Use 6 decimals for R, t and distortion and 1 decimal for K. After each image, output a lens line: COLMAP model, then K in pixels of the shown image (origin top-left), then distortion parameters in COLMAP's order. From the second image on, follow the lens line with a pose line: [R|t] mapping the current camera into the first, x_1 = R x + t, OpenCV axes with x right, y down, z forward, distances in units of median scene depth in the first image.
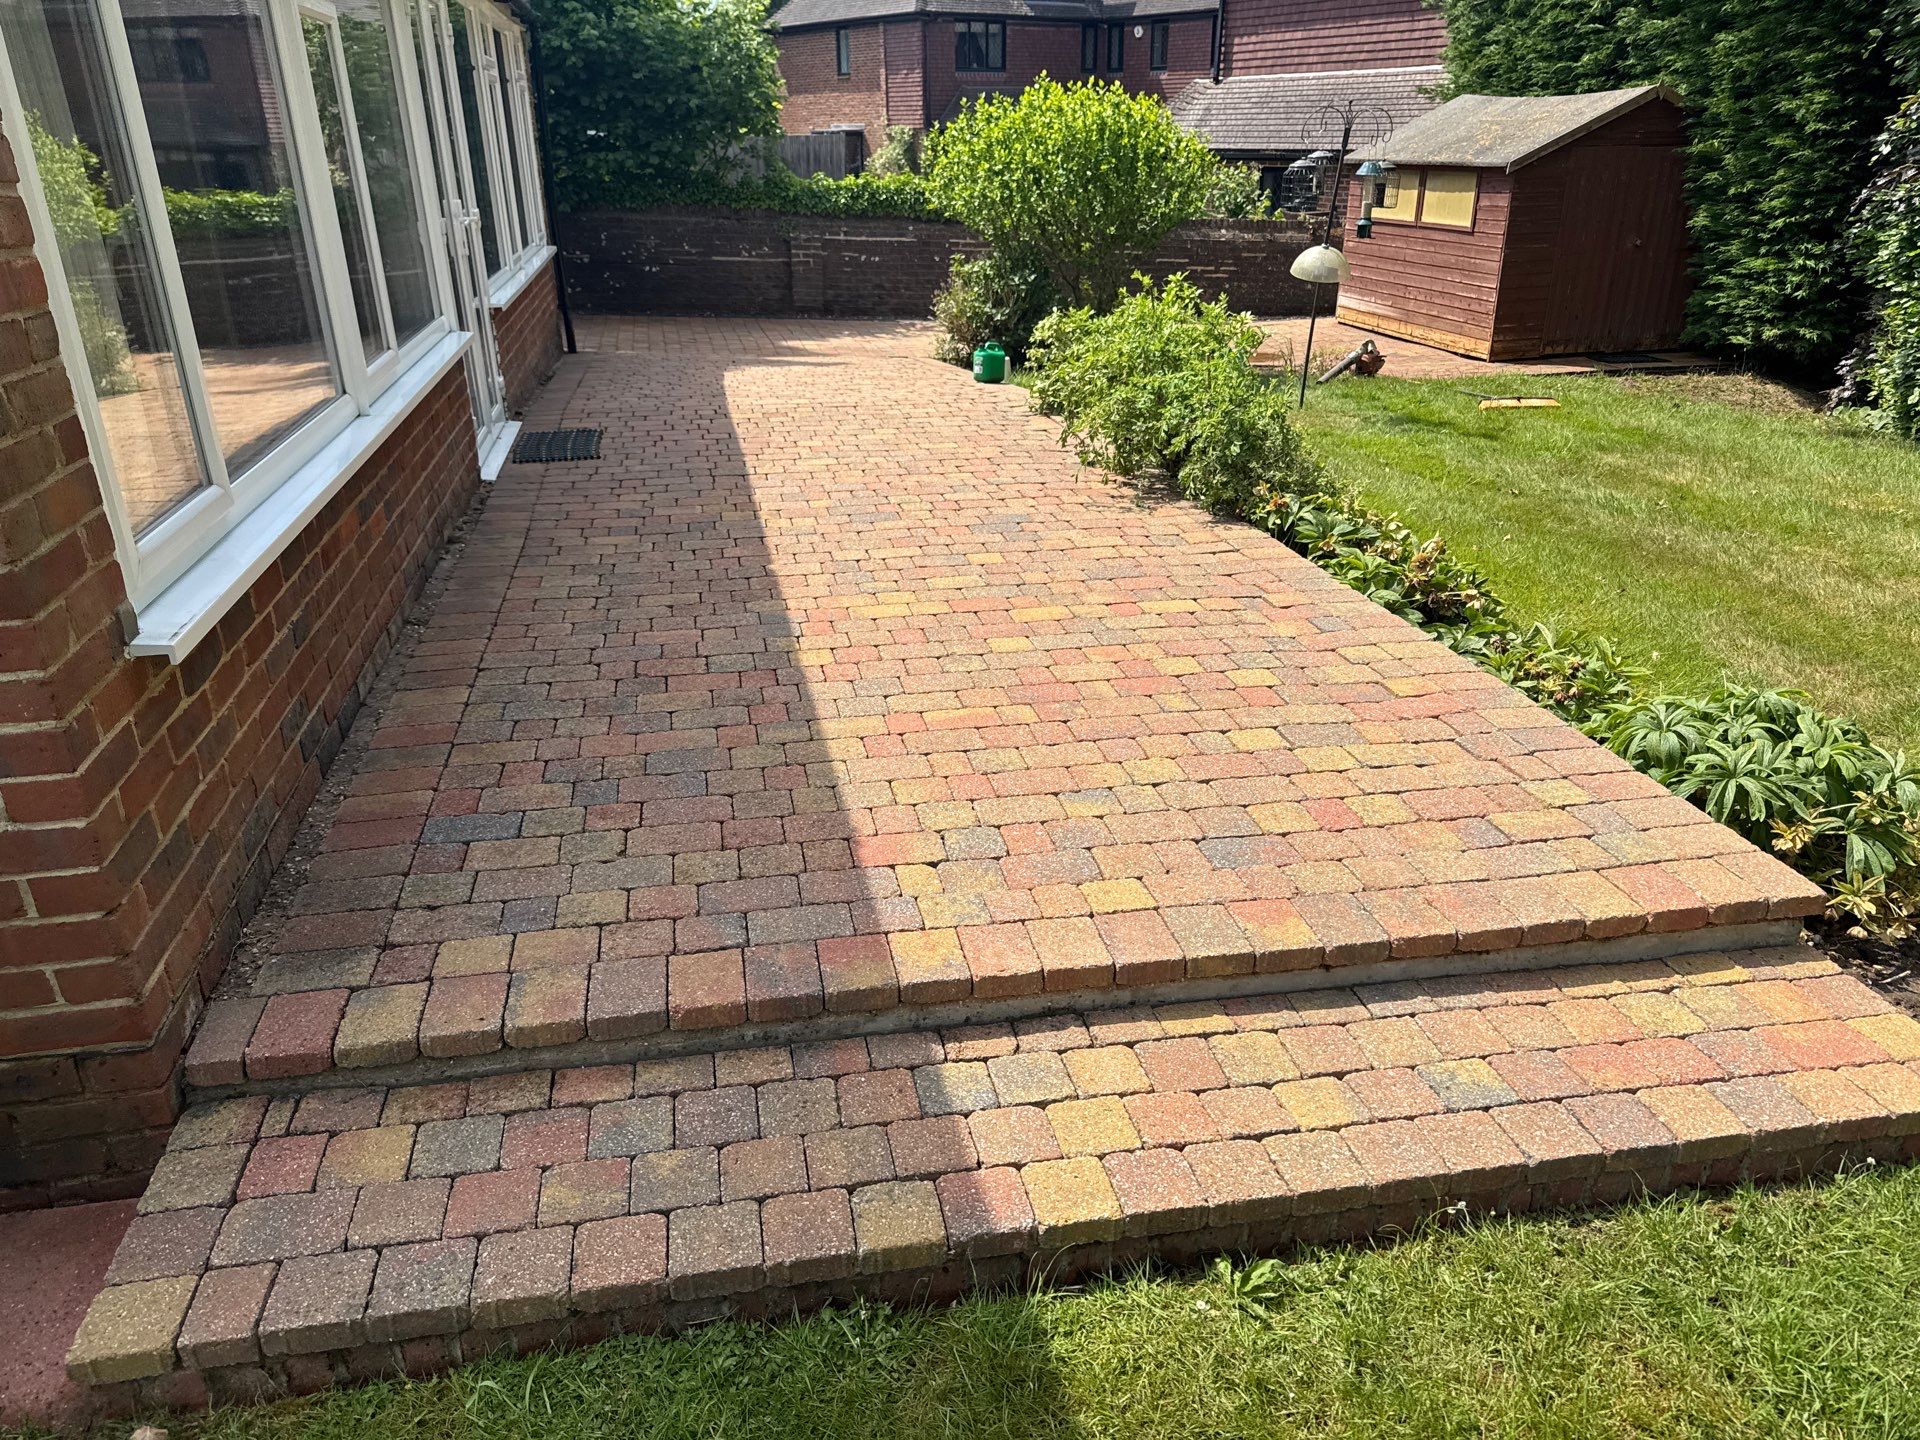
lens RADIAL K [[1335.6, 0, 957.1], [0, 1335.6, 729.2], [0, 0, 1]] dist [0.050693, -0.062448]
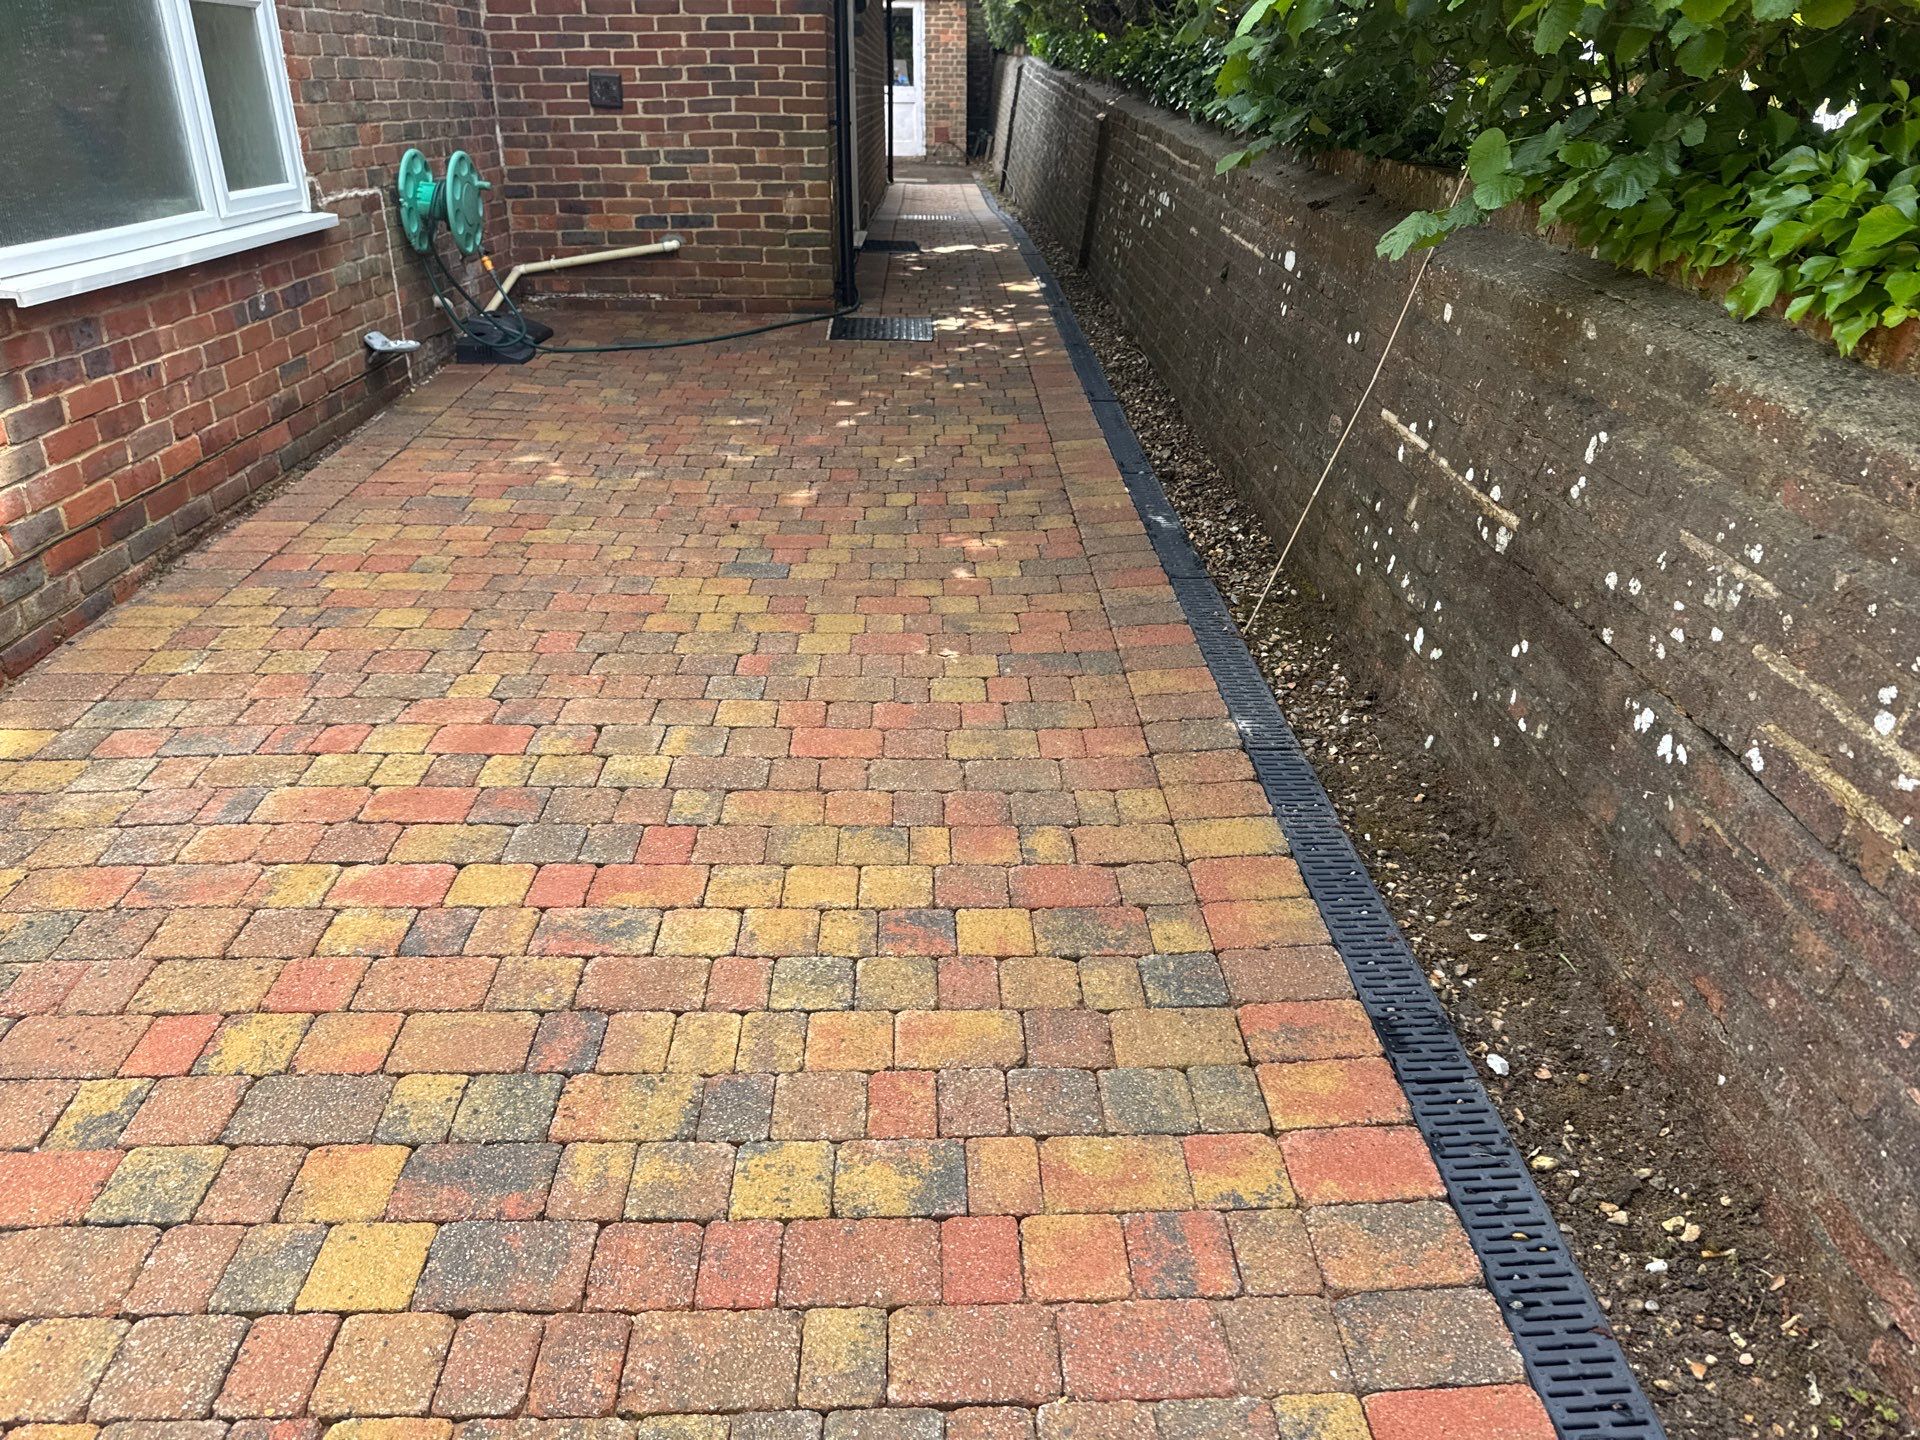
lens RADIAL K [[1335.6, 0, 972.8], [0, 1335.6, 718.1], [0, 0, 1]] dist [0.050693, -0.062448]
pose [[-0.167988, 0.432426, -0.885882, -0.232250], [-0.400344, 0.791282, 0.462165, -1.019902], [0.900835, 0.432296, 0.040193, 2.479941]]
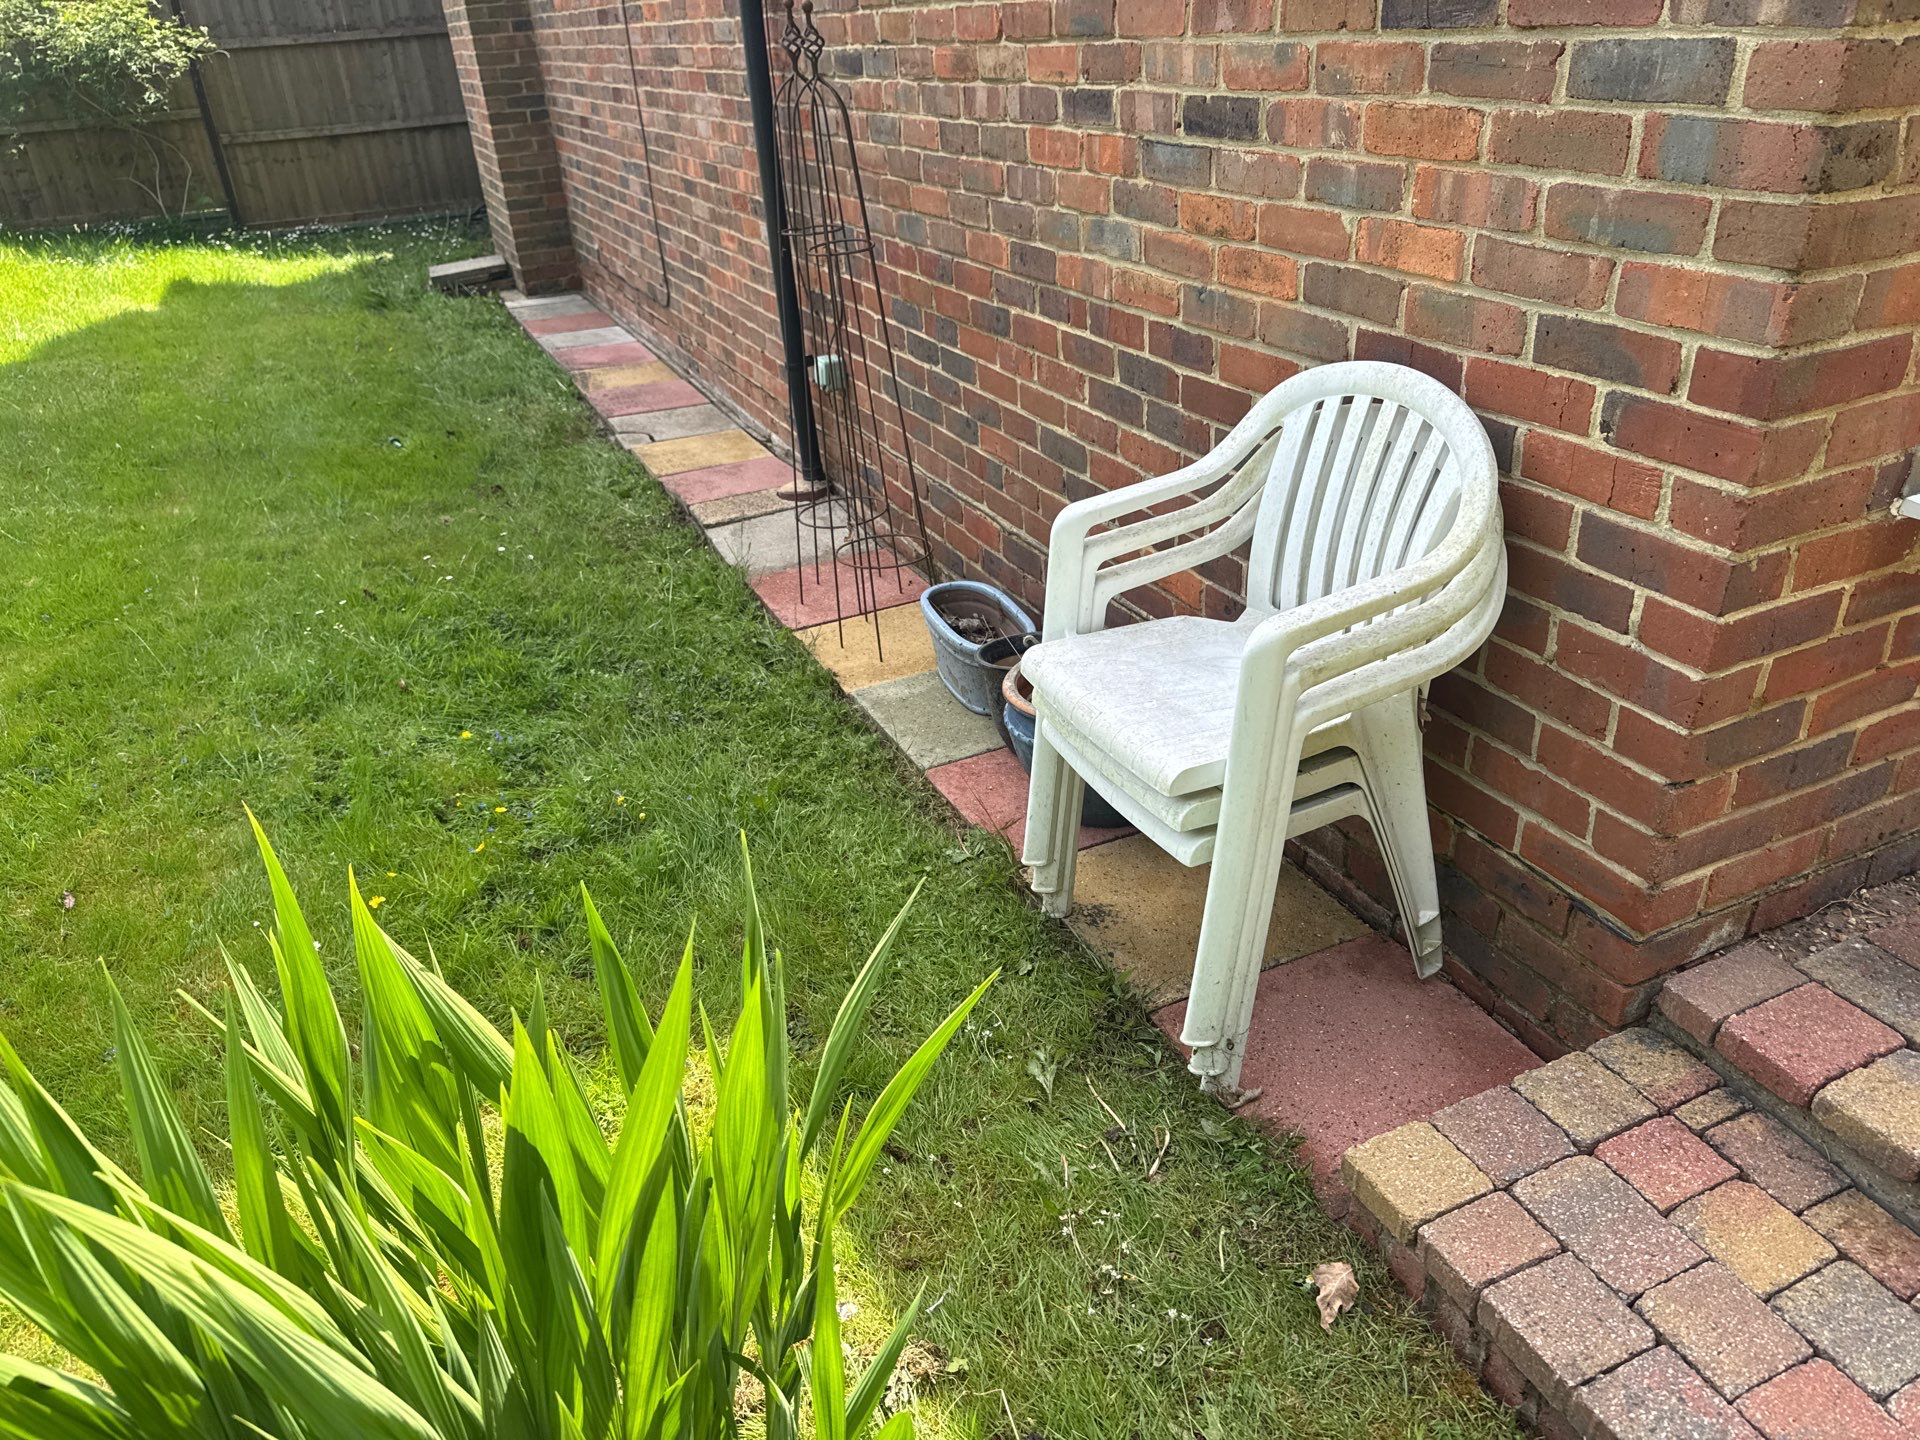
lens RADIAL K [[1335.6, 0, 964.9], [0, 1335.6, 722.7], [0, 0, 1]] dist [0.050693, -0.062448]
pose [[0.223589, 0.453878, -0.862556, -0.008568], [-0.345572, 0.864386, 0.365263, -0.019498], [0.911366, 0.216407, 0.350115, 0.114538]]
